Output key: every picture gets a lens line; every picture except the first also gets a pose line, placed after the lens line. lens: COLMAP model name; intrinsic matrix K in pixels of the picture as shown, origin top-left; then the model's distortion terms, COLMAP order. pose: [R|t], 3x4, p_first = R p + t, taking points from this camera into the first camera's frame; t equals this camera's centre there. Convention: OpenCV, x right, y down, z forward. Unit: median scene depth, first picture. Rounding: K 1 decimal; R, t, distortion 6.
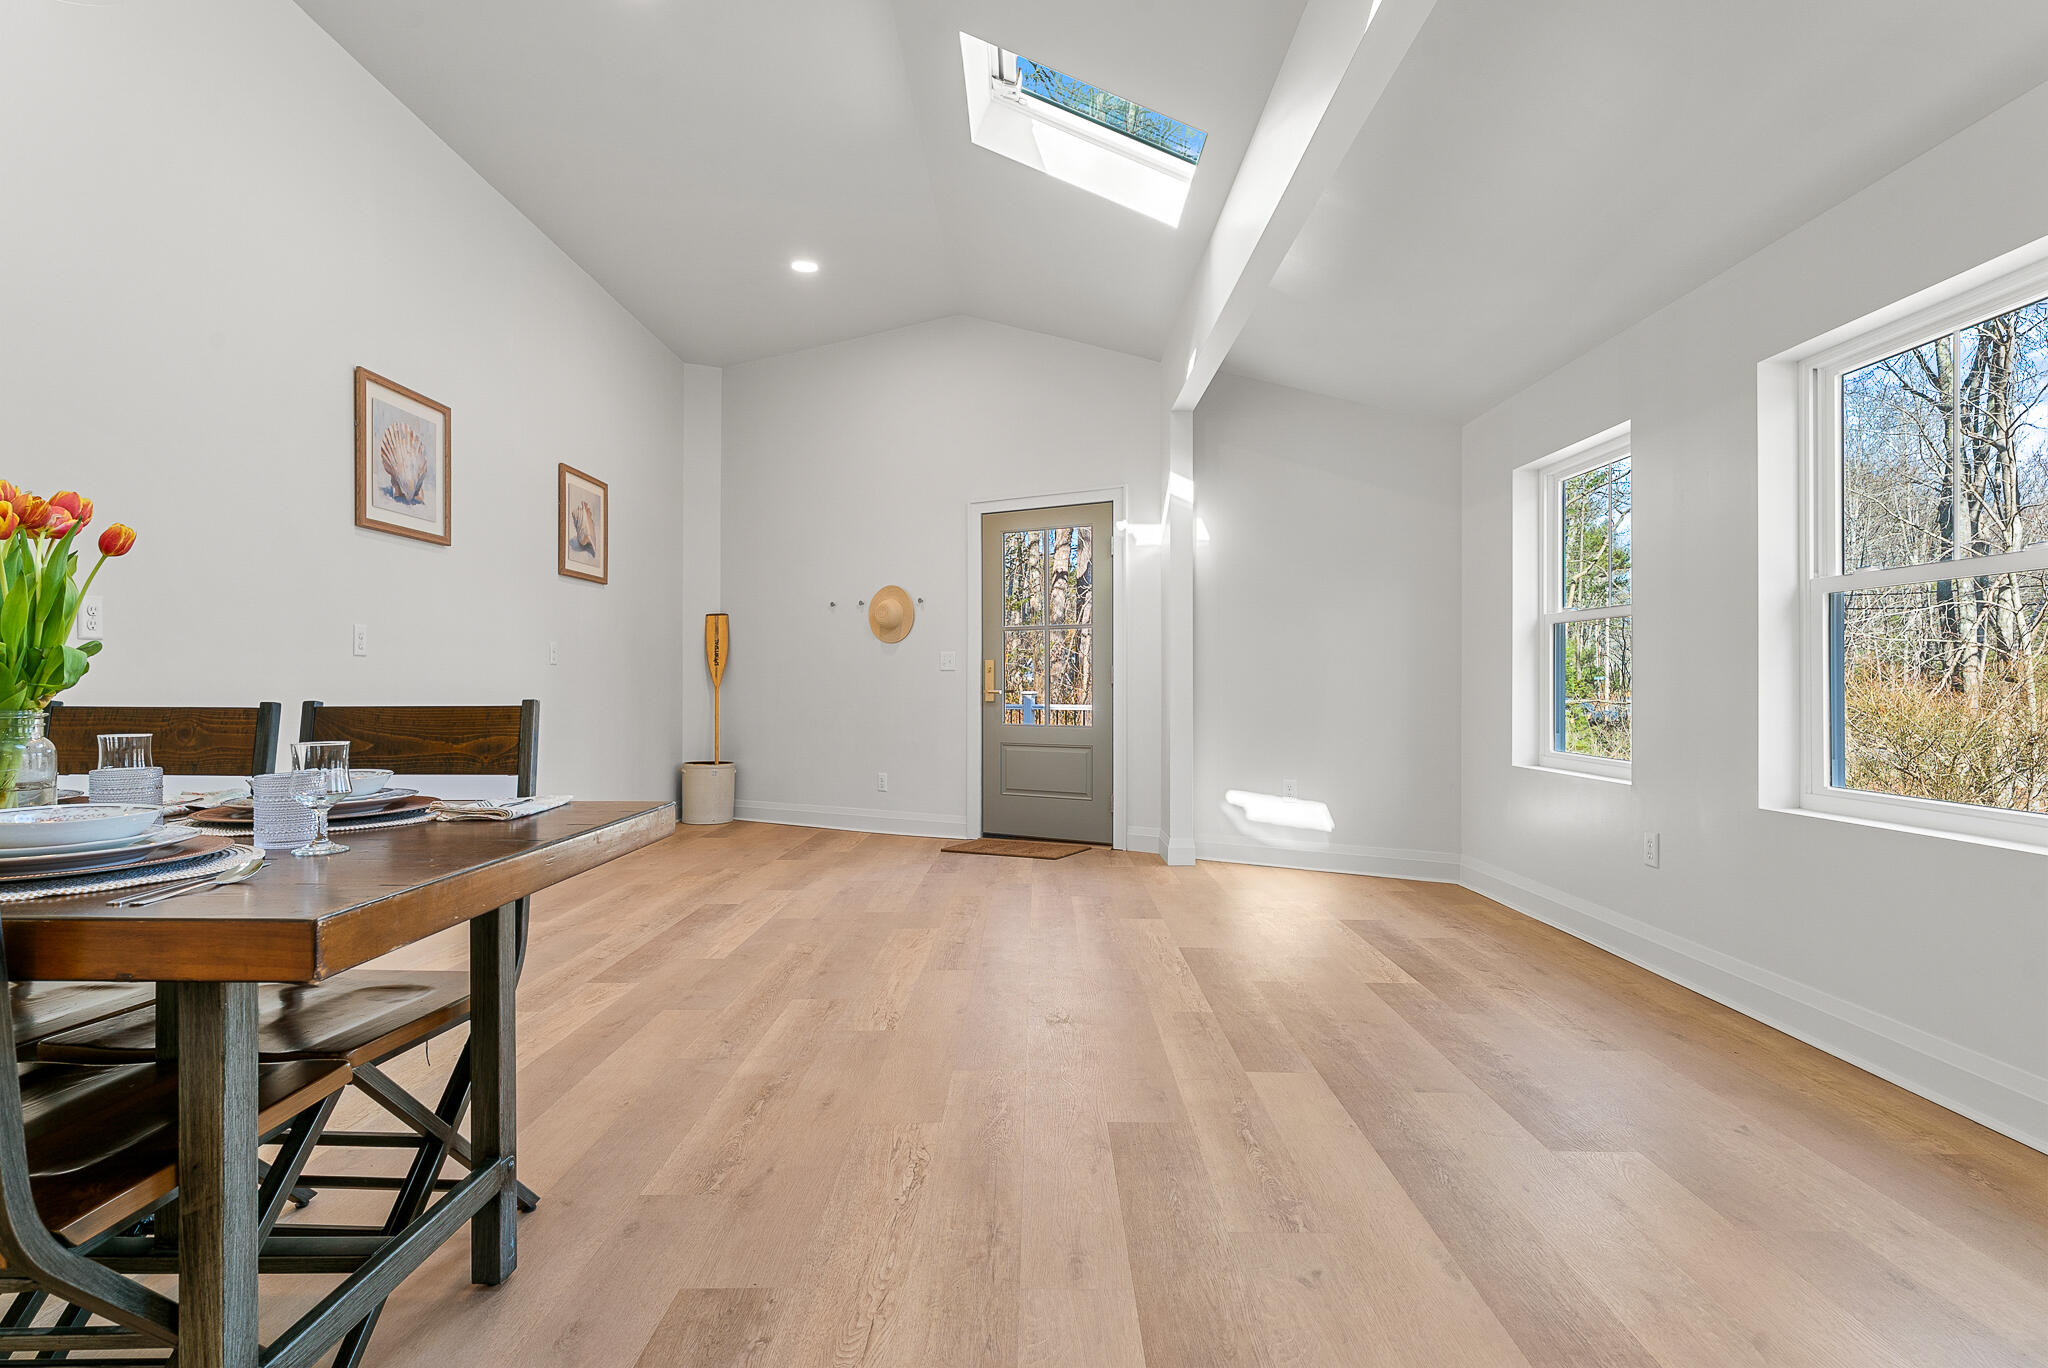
lens RADIAL K [[1026.6, 0, 1019.2], [0, 1026.6, 680.0], [0, 0, 1]] dist [0.001813, -0.000813]
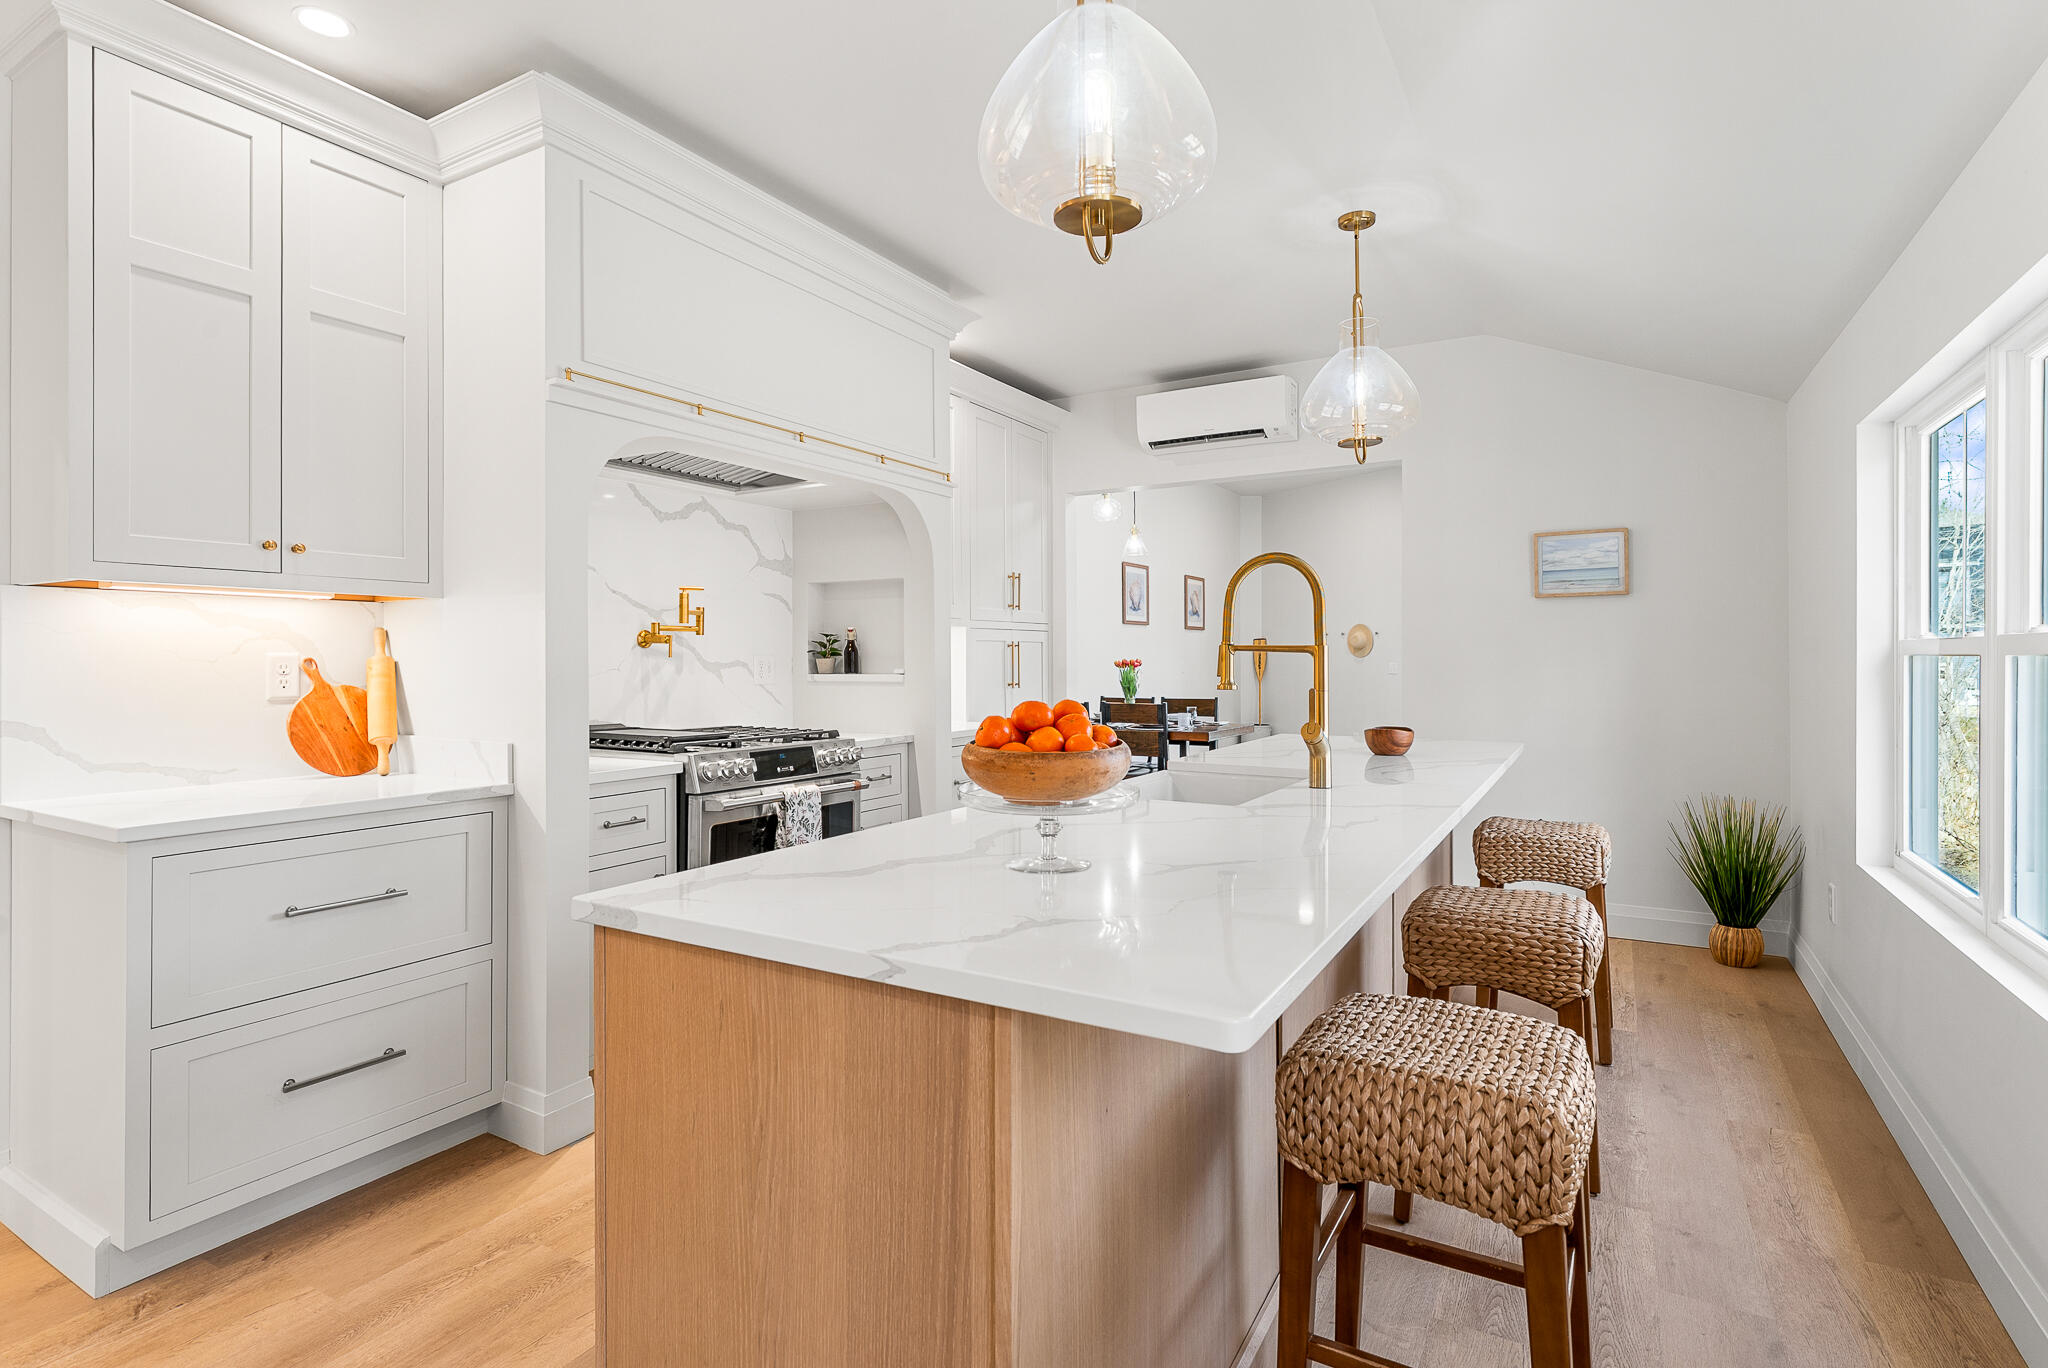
lens RADIAL K [[1026.6, 0, 1014.3], [0, 1026.6, 667.5], [0, 0, 1]] dist [0.001813, -0.000813]
pose [[0.869842, 0.001346, -0.493328, 0.308009], [0.003666, 0.999951, 0.009192, -0.052100], [0.493317, -0.009804, 0.869795, -1.094007]]
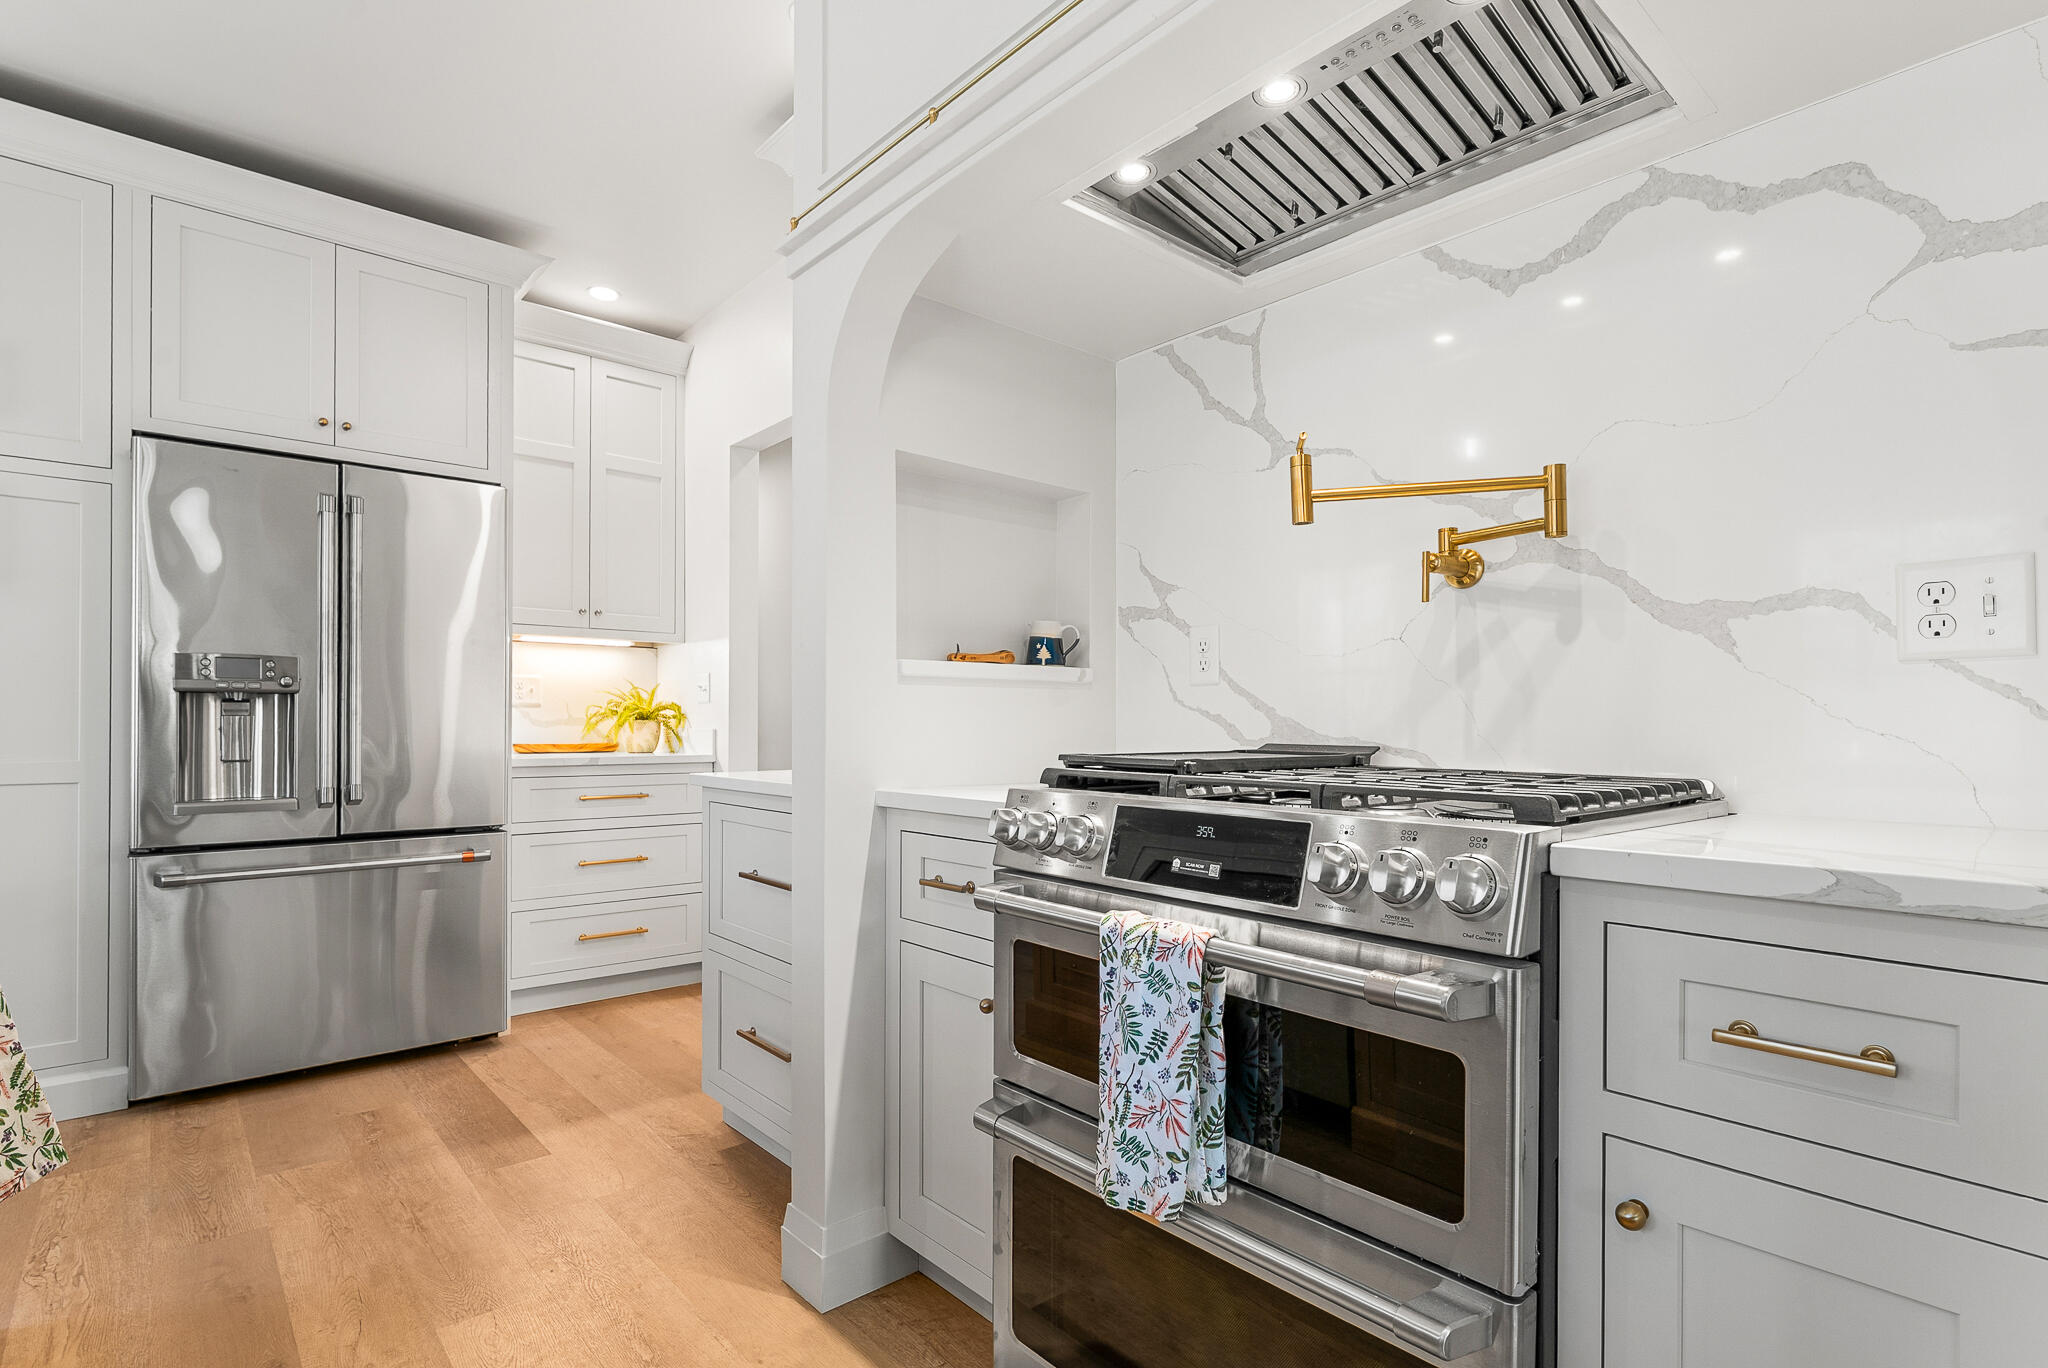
lens RADIAL K [[973.5, 0, 987.9], [0, 973.5, 723.2], [0, 0, 1]] dist [0.000123, -0.000723]
pose [[-0.744220, -0.004926, -0.667916, 0.029449], [-0.002948, 0.999987, -0.004090, -0.012039], [0.667928, -0.001074, -0.744225, -0.413222]]
